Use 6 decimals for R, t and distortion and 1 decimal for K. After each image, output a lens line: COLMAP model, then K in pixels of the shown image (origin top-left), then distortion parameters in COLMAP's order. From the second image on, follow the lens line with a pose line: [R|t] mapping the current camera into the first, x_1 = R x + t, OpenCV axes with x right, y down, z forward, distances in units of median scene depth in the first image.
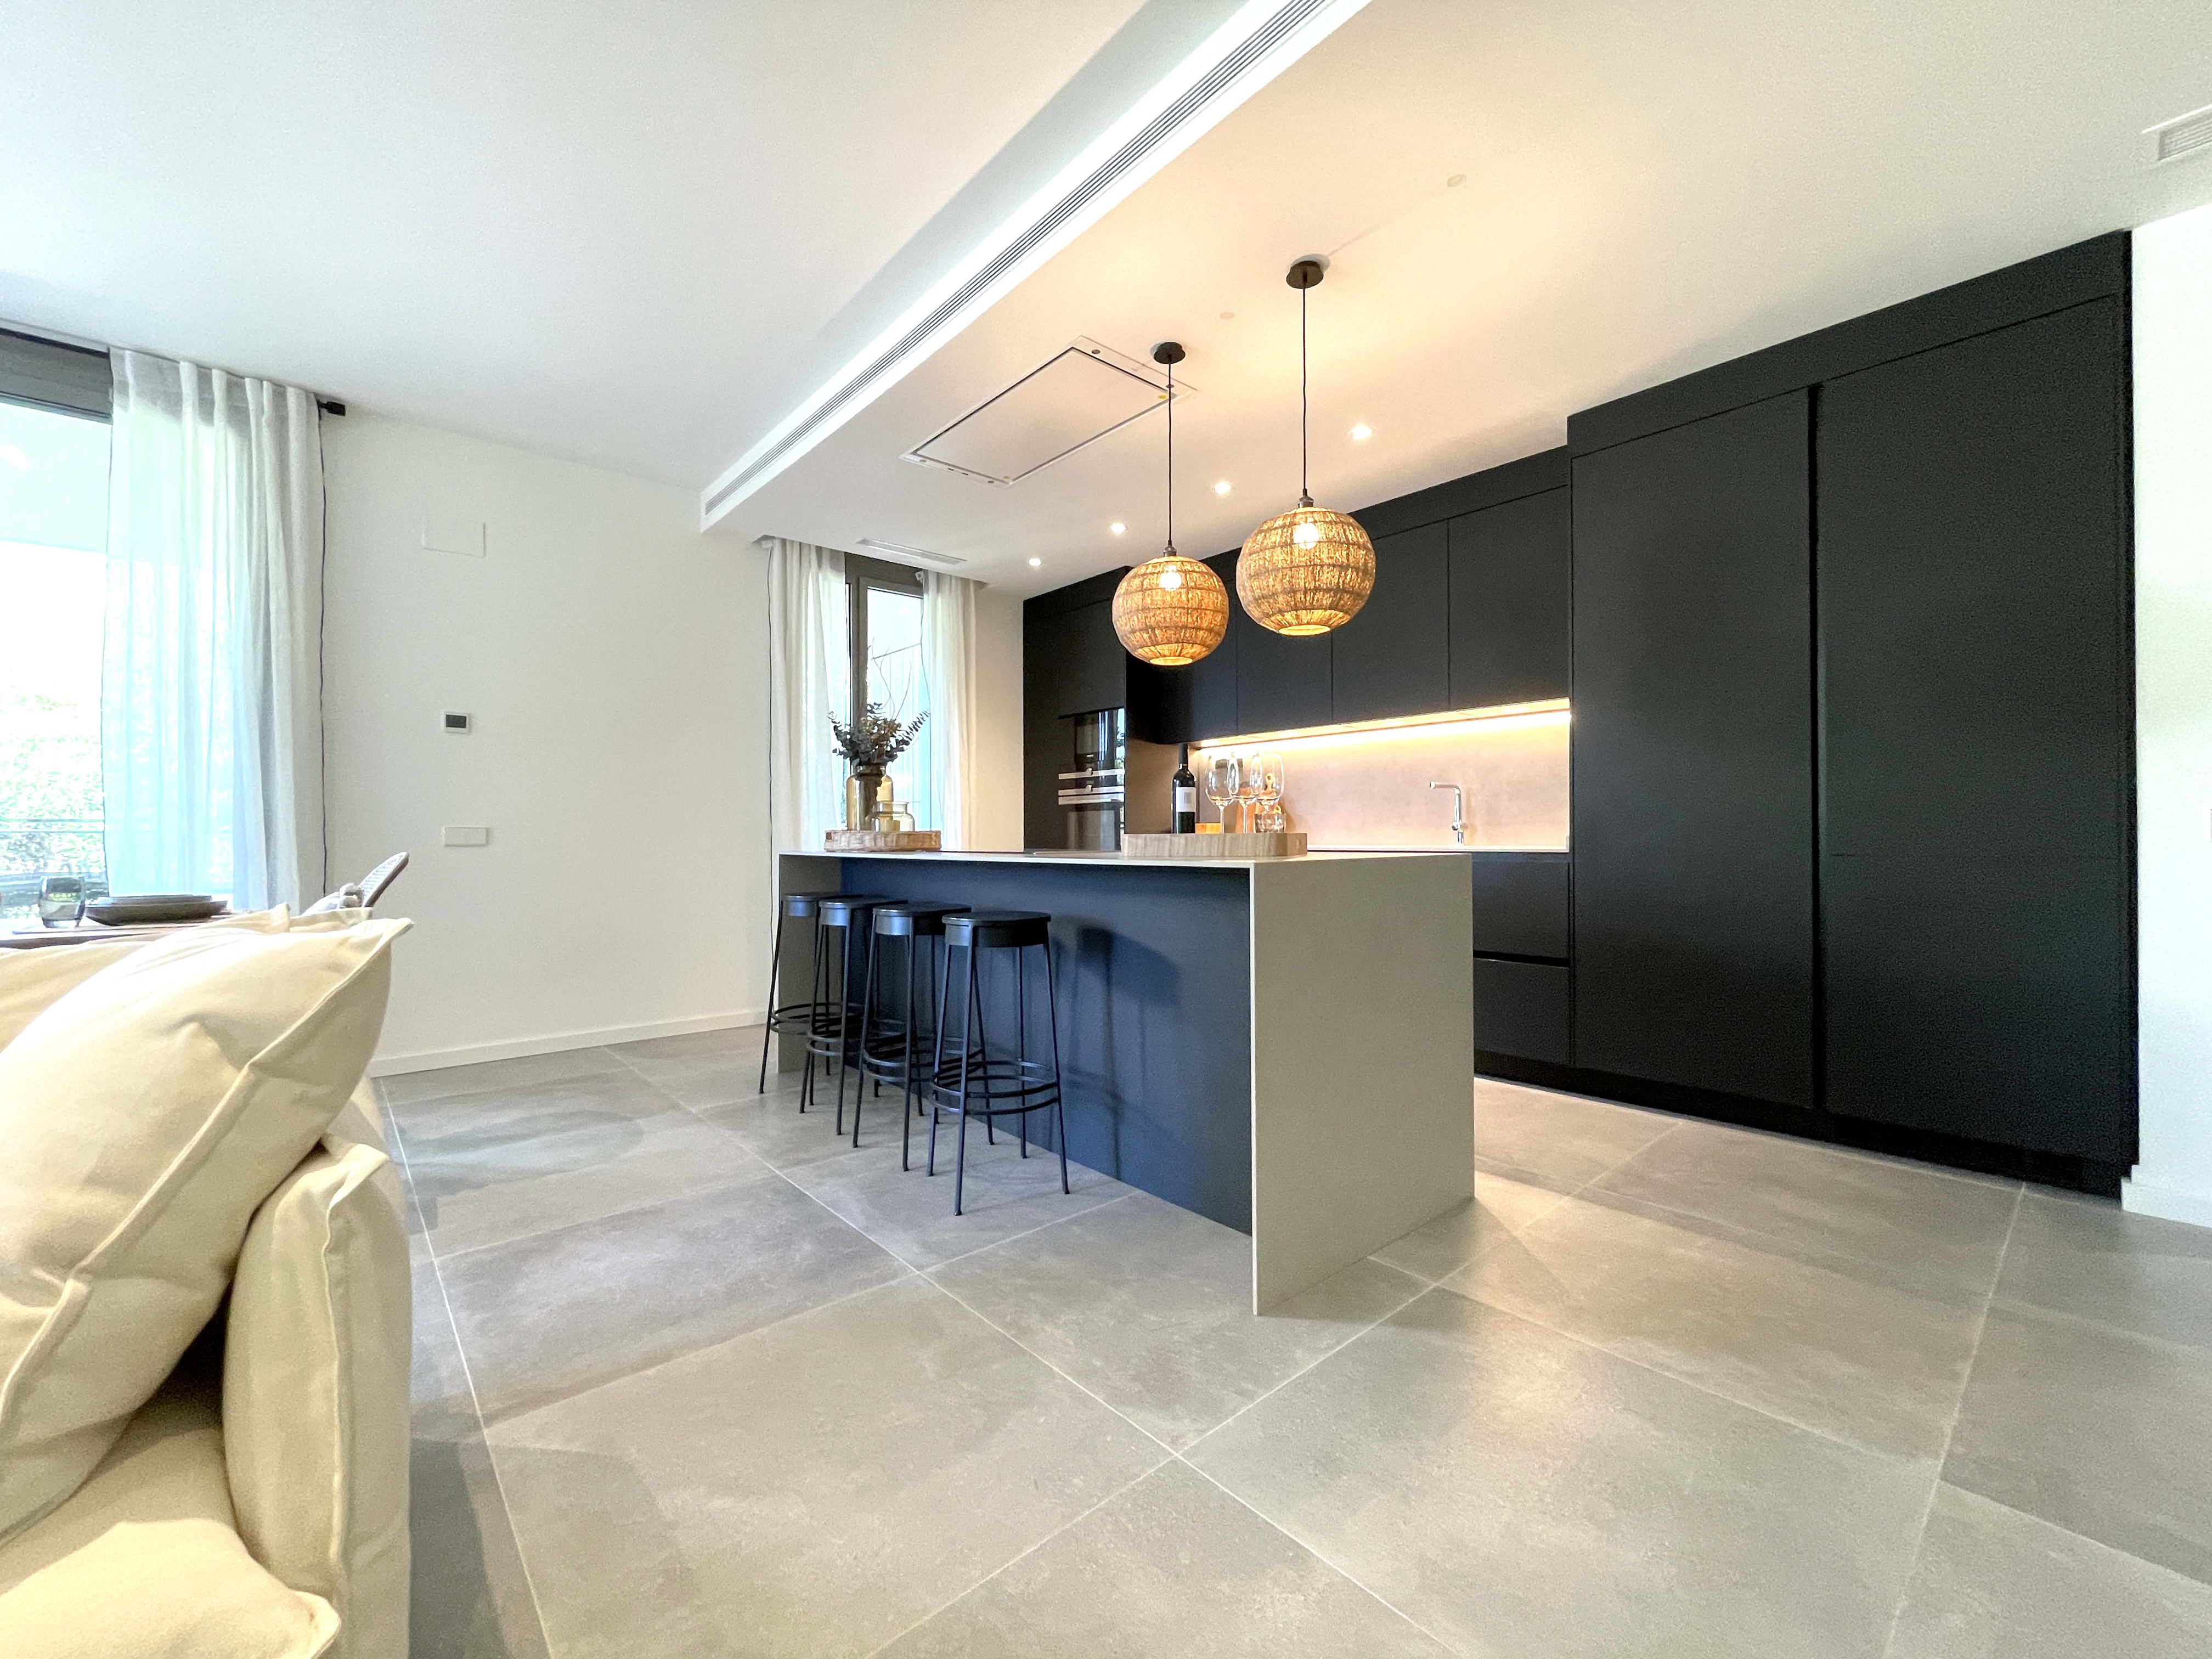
lens RADIAL K [[910.5, 0, 1106.0], [0, 910.5, 829.5], [0, 0, 1]] dist [-0.003659, -0.000302]
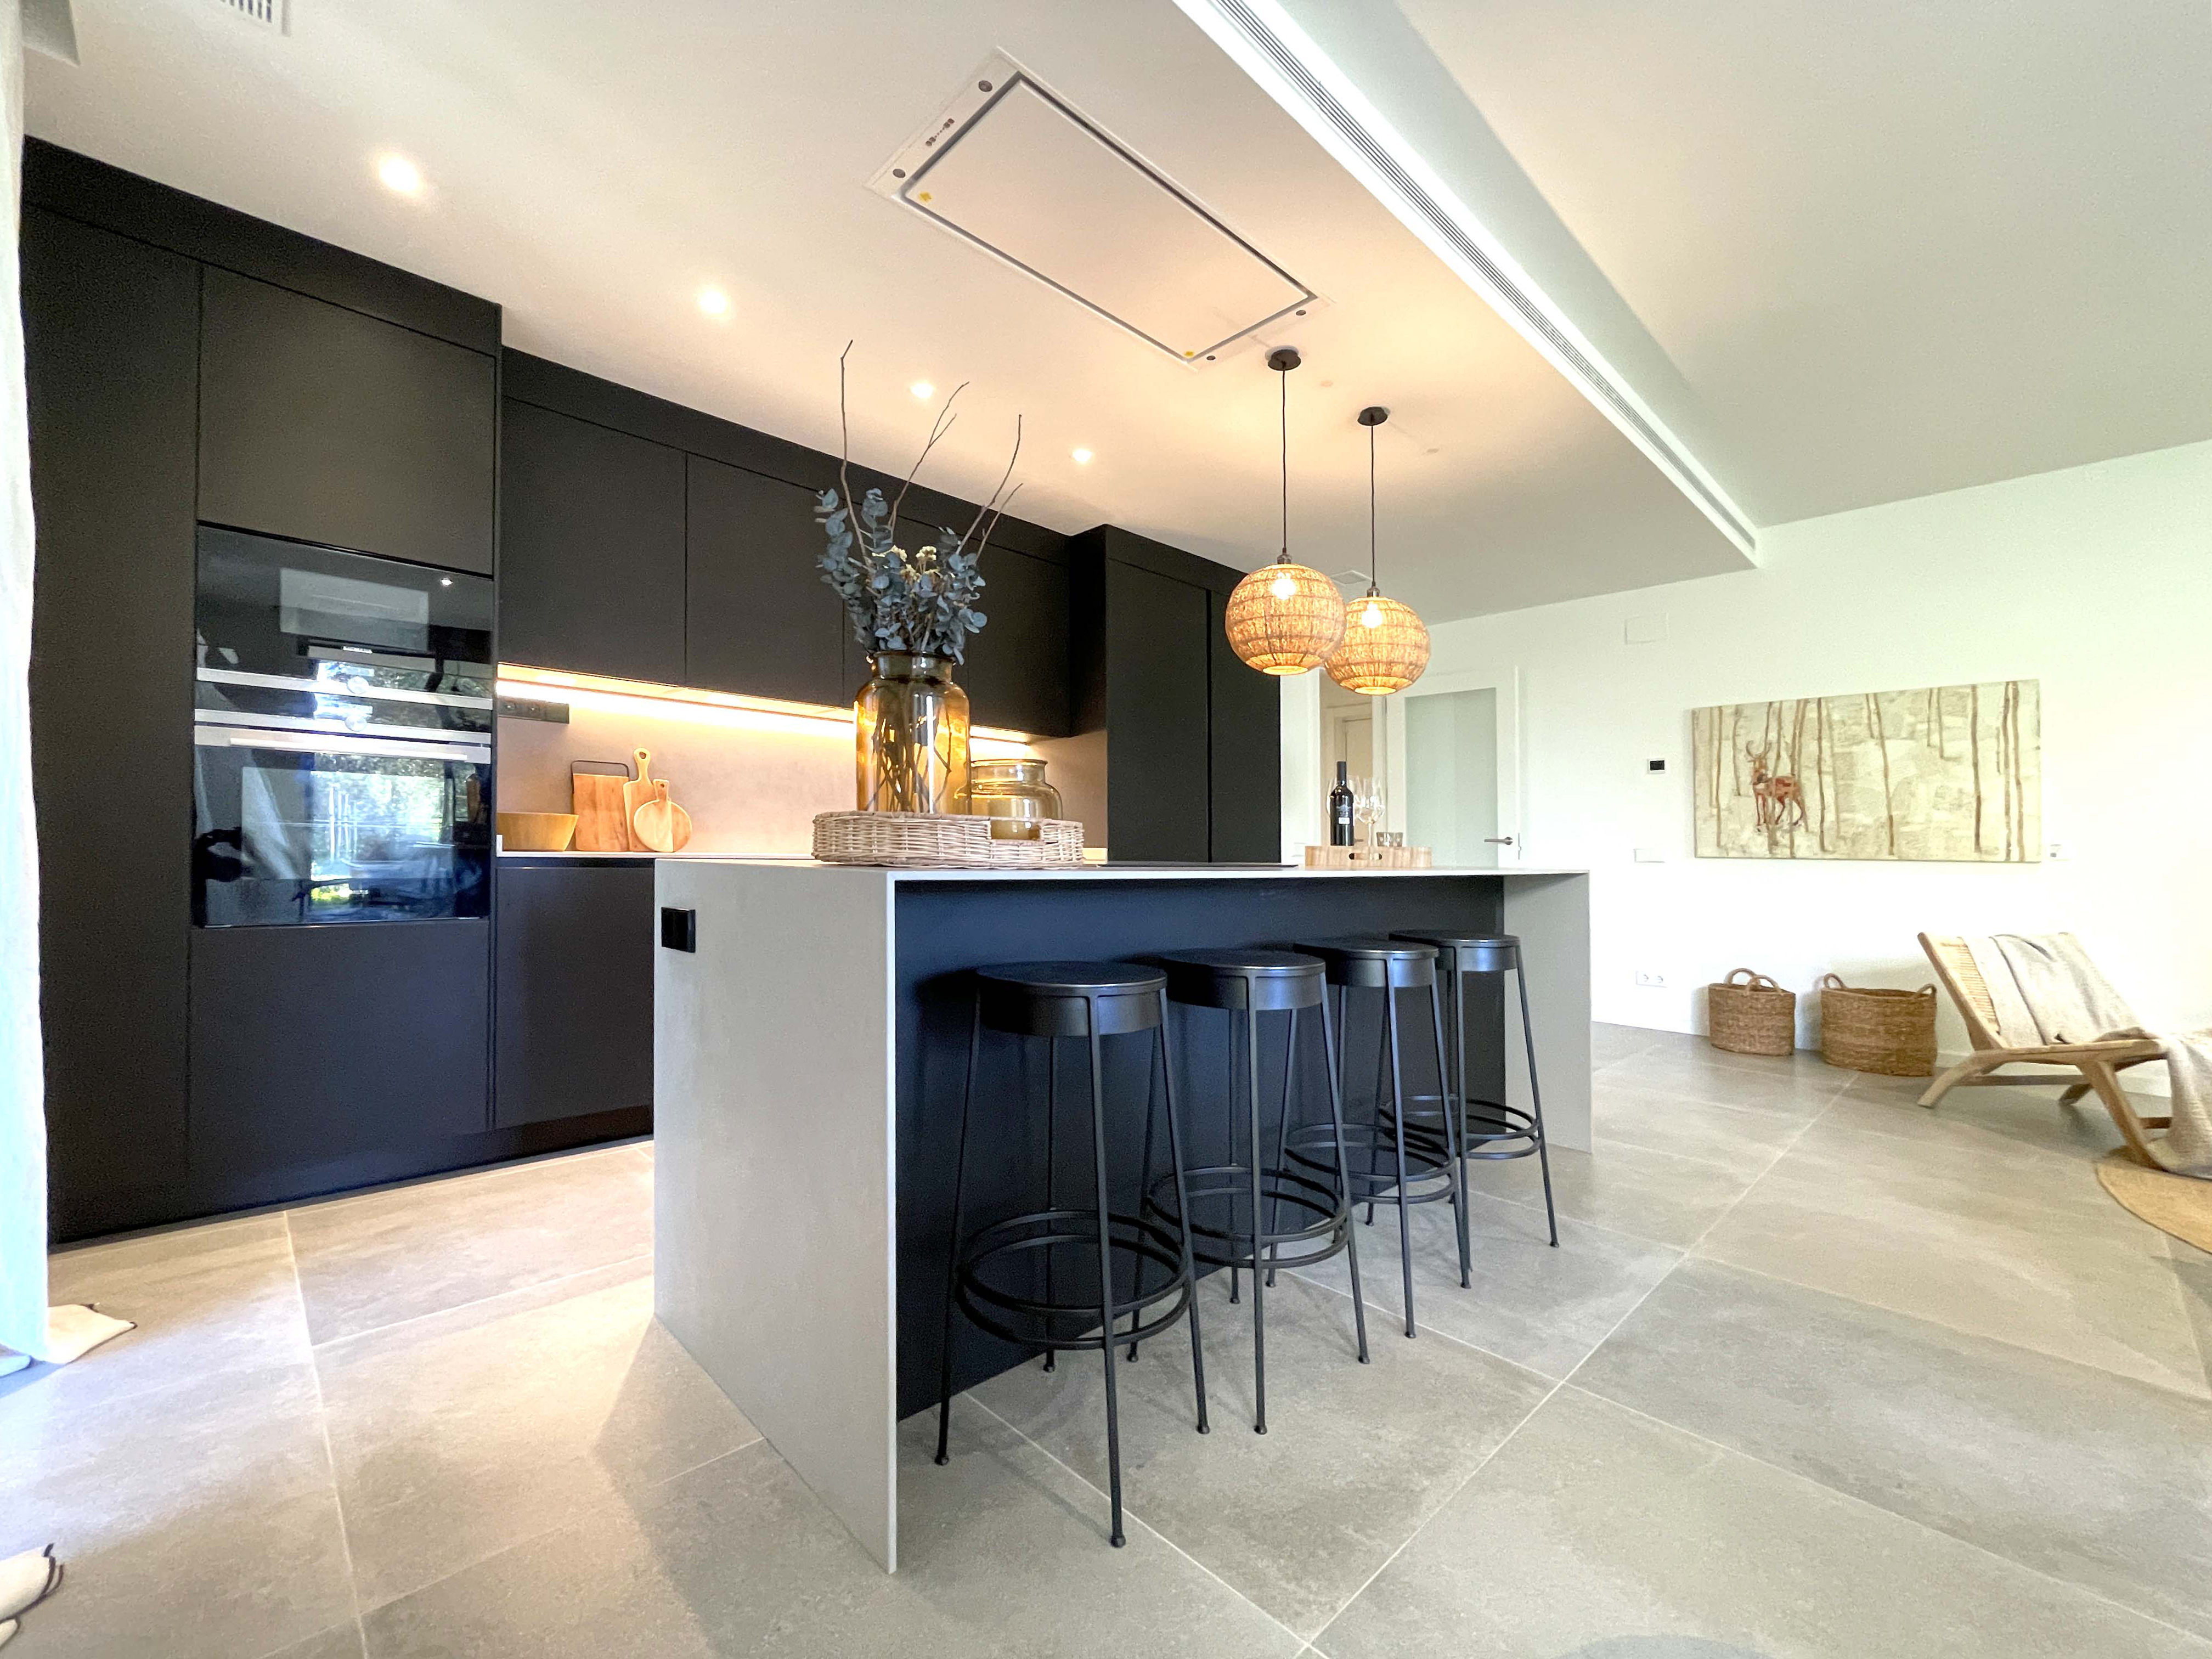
lens RADIAL K [[895.4, 0, 1116.6], [0, 895.4, 829.4], [0, 0, 1]] dist [-0.001536, -0.000181]
pose [[-0.041295, 0.026560, 0.998794, -0.785941], [-0.023725, 0.999339, -0.027556, 0.017567], [-0.998865, -0.024834, -0.040637, 1.085506]]
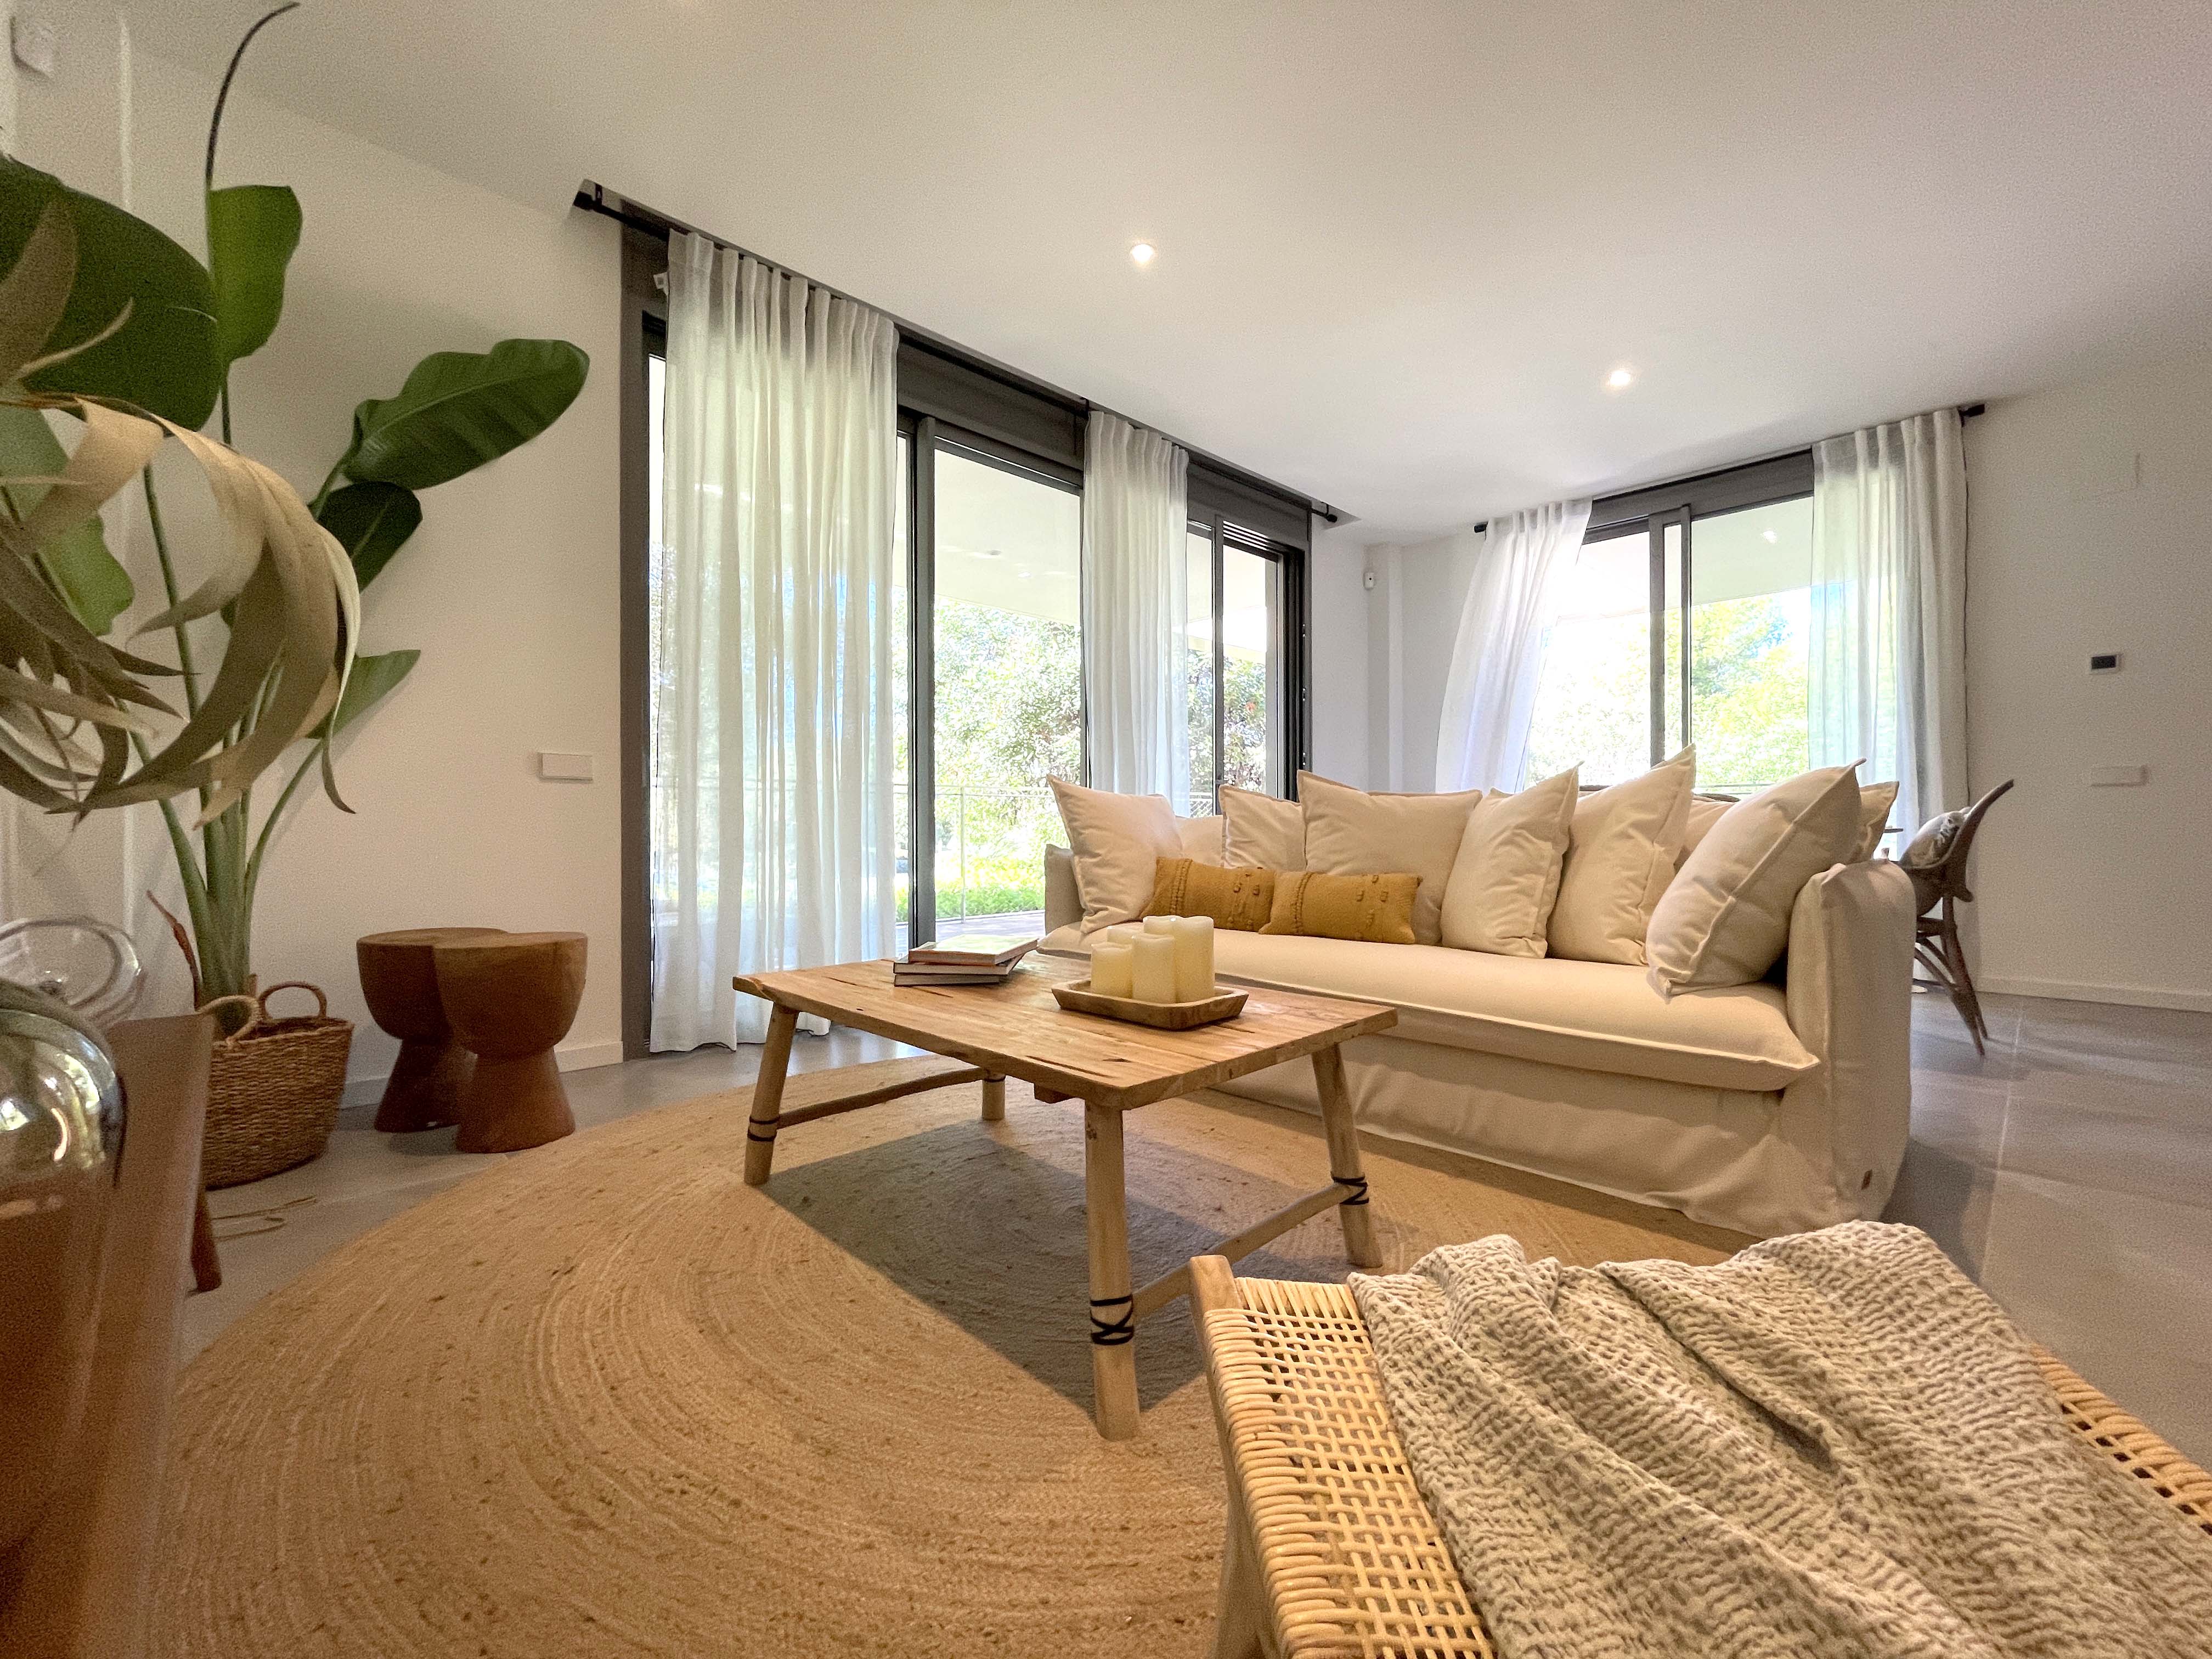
lens RADIAL K [[898.0, 0, 1122.0], [0, 898.0, 828.1], [0, 0, 1]] dist [-0.013788, -0.000119]
pose [[0.046810, 0.009810, -0.998856, 0.272139], [0.012956, 0.999862, 0.010427, 0.051920], [0.998820, -0.013429, 0.046677, -0.176449]]
